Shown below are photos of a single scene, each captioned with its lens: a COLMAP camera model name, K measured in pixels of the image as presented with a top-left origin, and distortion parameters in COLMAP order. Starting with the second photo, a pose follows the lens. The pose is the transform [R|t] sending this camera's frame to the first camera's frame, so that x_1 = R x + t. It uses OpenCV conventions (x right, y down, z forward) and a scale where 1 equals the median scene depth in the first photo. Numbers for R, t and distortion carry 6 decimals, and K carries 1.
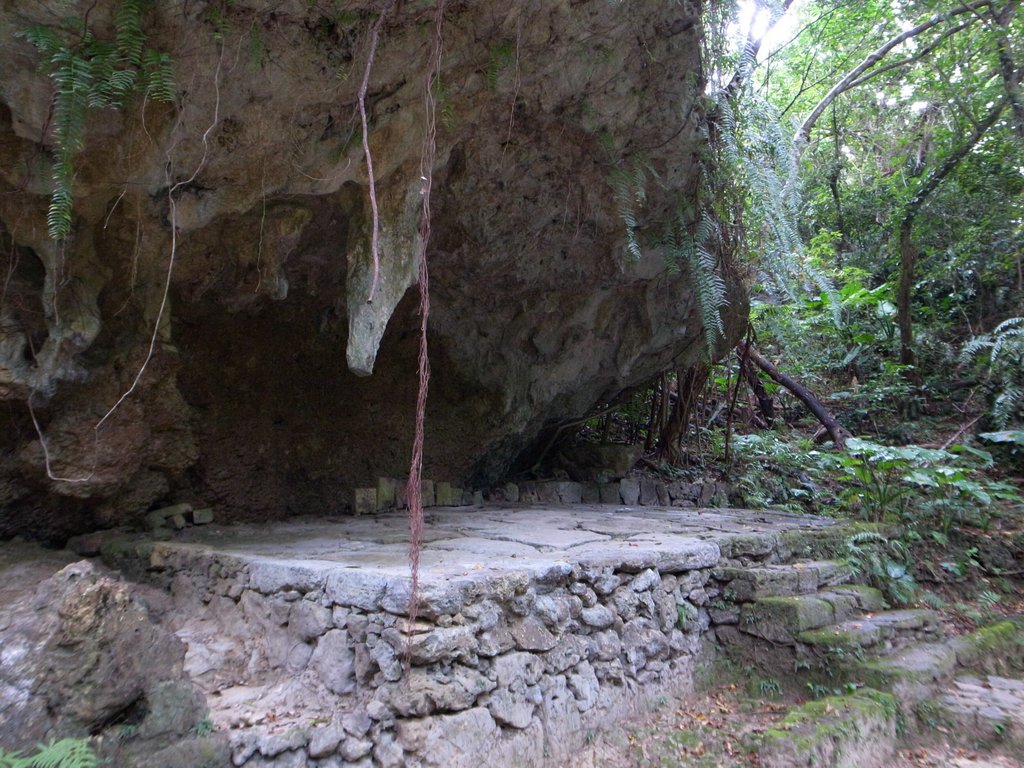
lens RADIAL K [[825.8, 0, 513.9], [0, 825.8, 383.8], [0, 0, 1]] dist [-0.048672, 0.003683]
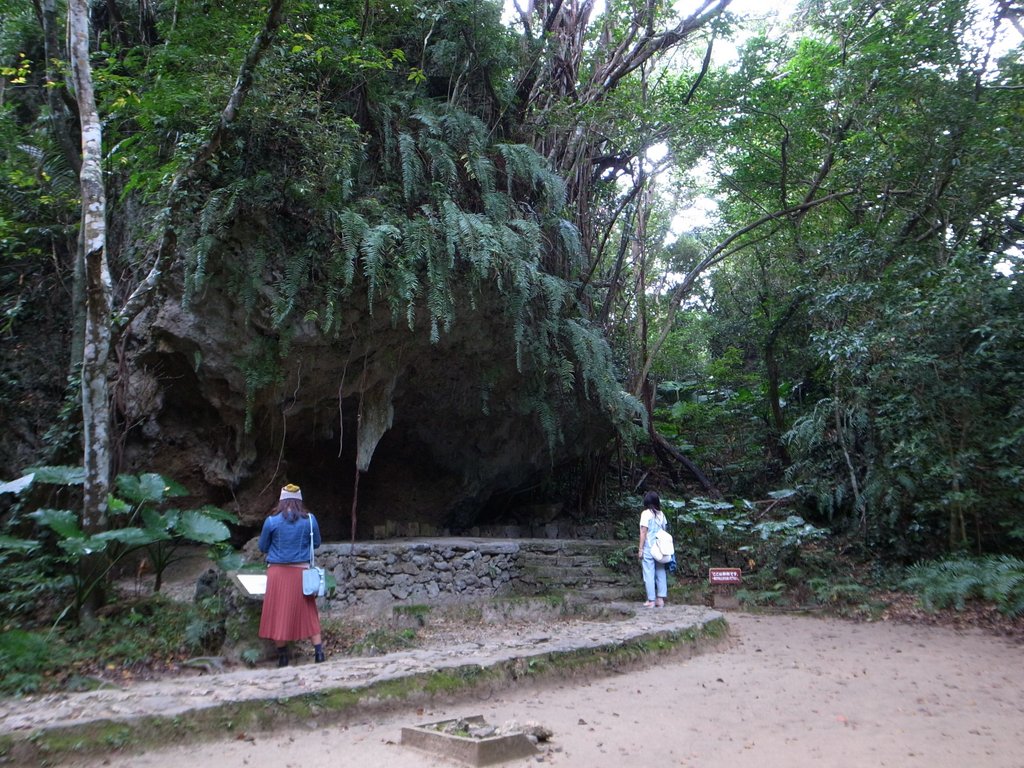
lens RADIAL K [[825.8, 0, 509.4], [0, 825.8, 384.4], [0, 0, 1]] dist [-0.048672, 0.003683]
pose [[0.991018, -0.036181, -0.128739, 0.609914], [0.025588, 0.996221, -0.083006, -0.060438], [0.131256, 0.078966, 0.988199, -1.450008]]
